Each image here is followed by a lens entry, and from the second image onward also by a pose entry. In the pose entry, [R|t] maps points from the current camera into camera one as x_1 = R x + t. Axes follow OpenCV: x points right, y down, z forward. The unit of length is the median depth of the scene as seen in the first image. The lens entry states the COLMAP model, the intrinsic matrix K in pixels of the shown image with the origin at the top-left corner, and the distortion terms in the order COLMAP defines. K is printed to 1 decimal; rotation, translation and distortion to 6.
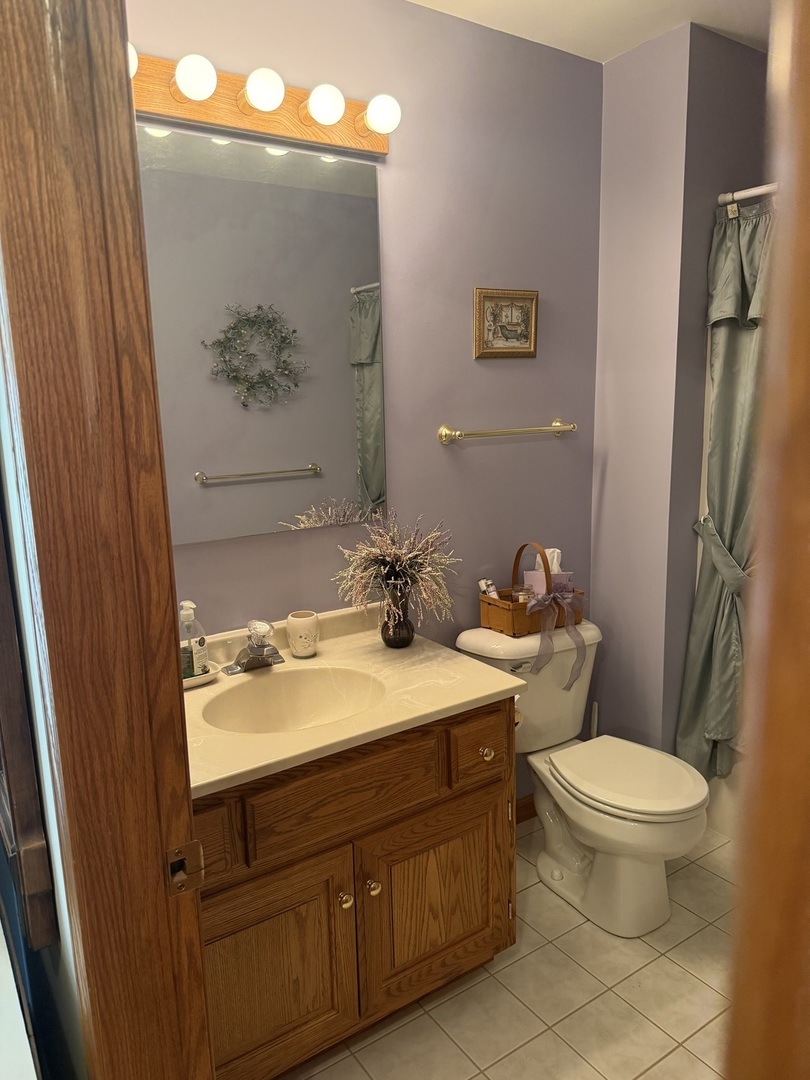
lens RADIAL K [[784.6, 0, 408.5], [0, 784.6, 533.6], [0, 0, 1]] dist [-0.001839, 0.000544]
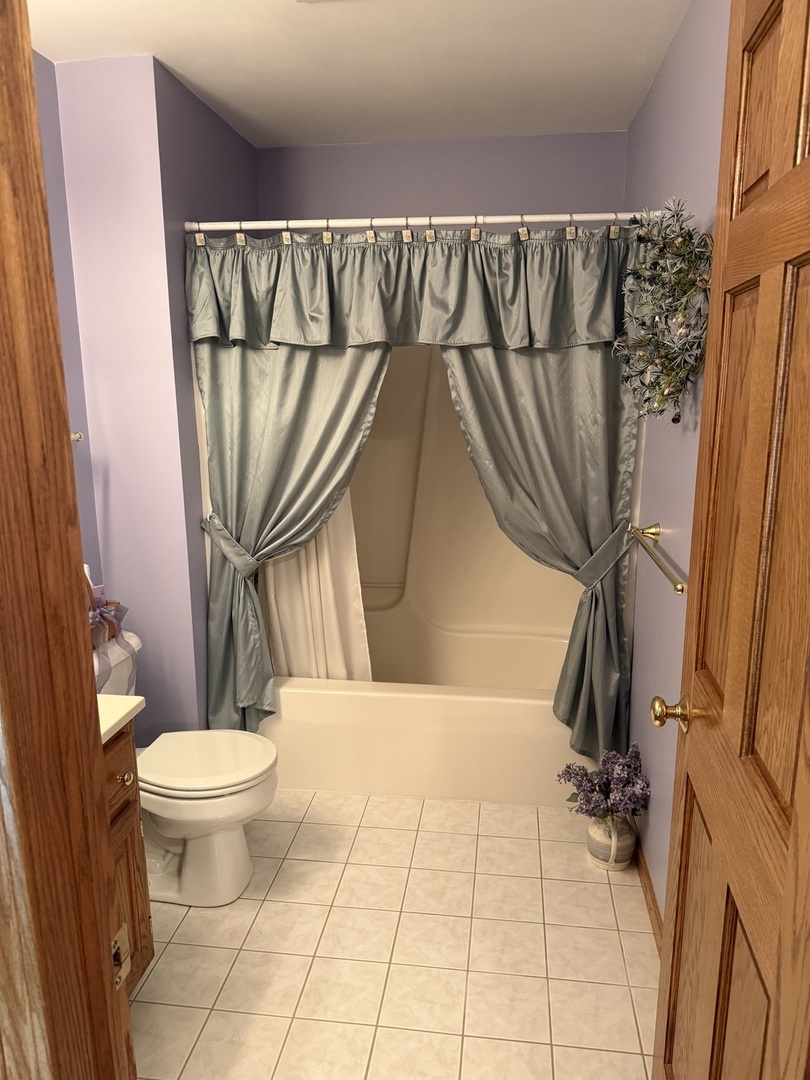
lens RADIAL K [[775.7, 0, 405.0], [0, 775.7, 540.0], [0, 0, 1]] dist [0.044409, -0.051688]
pose [[0.668944, -0.137163, 0.730548, -0.265722], [0.127811, 0.989414, 0.068732, -0.027680], [-0.732242, 0.047395, 0.679394, 0.051289]]
